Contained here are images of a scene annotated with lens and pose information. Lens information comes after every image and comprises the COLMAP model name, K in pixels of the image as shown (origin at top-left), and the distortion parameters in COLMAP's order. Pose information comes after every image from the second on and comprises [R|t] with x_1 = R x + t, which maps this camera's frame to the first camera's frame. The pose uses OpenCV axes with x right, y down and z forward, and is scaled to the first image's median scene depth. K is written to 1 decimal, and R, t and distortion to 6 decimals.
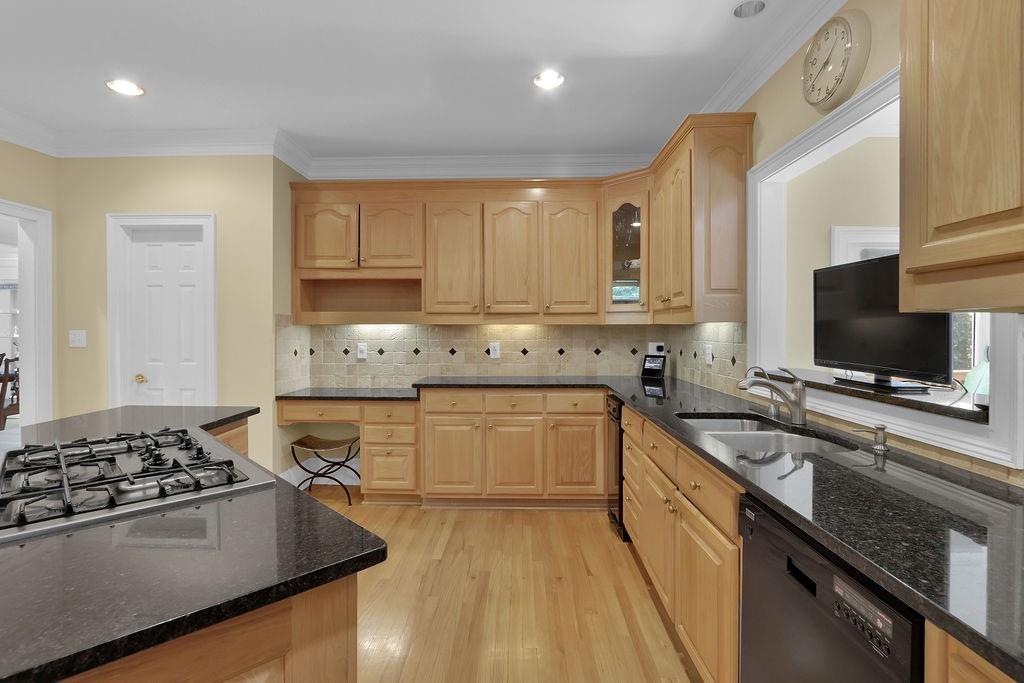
lens RADIAL K [[480.1, 0, 506.7], [0, 480.1, 333.2], [0, 0, 1]] dist [-0.015174, 0.000250]
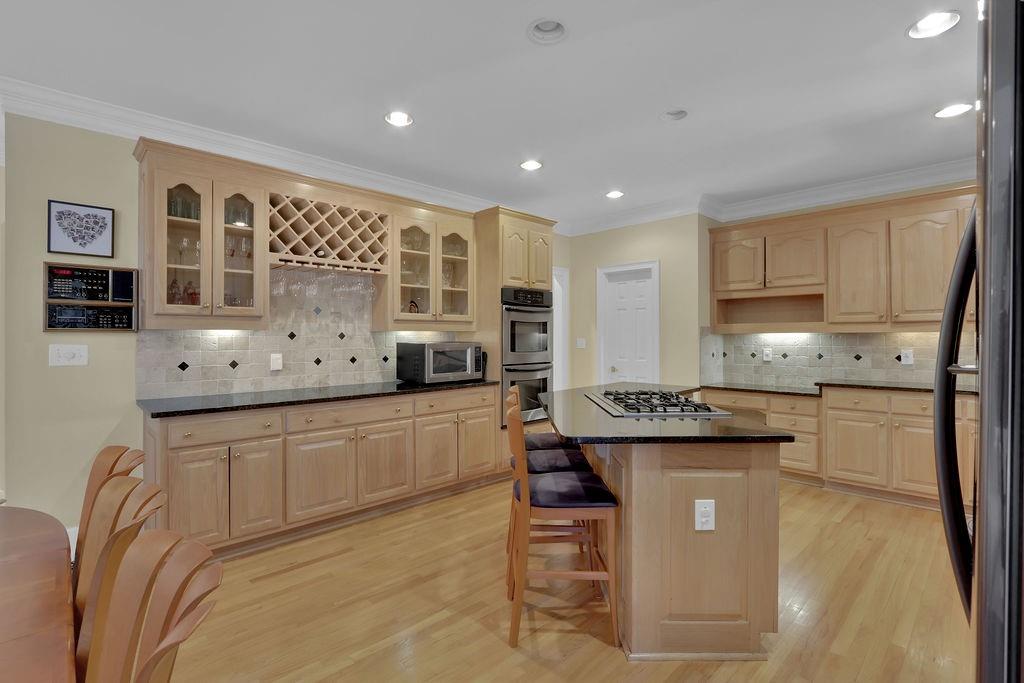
lens RADIAL K [[480.1, 0, 502.7], [0, 480.1, 334.5], [0, 0, 1]] dist [-0.015174, 0.000250]
pose [[0.708954, -0.006747, -0.705223, 0.087654], [-0.004068, 0.999898, -0.013655, 0.004779], [0.705243, 0.012550, 0.708854, -0.377567]]
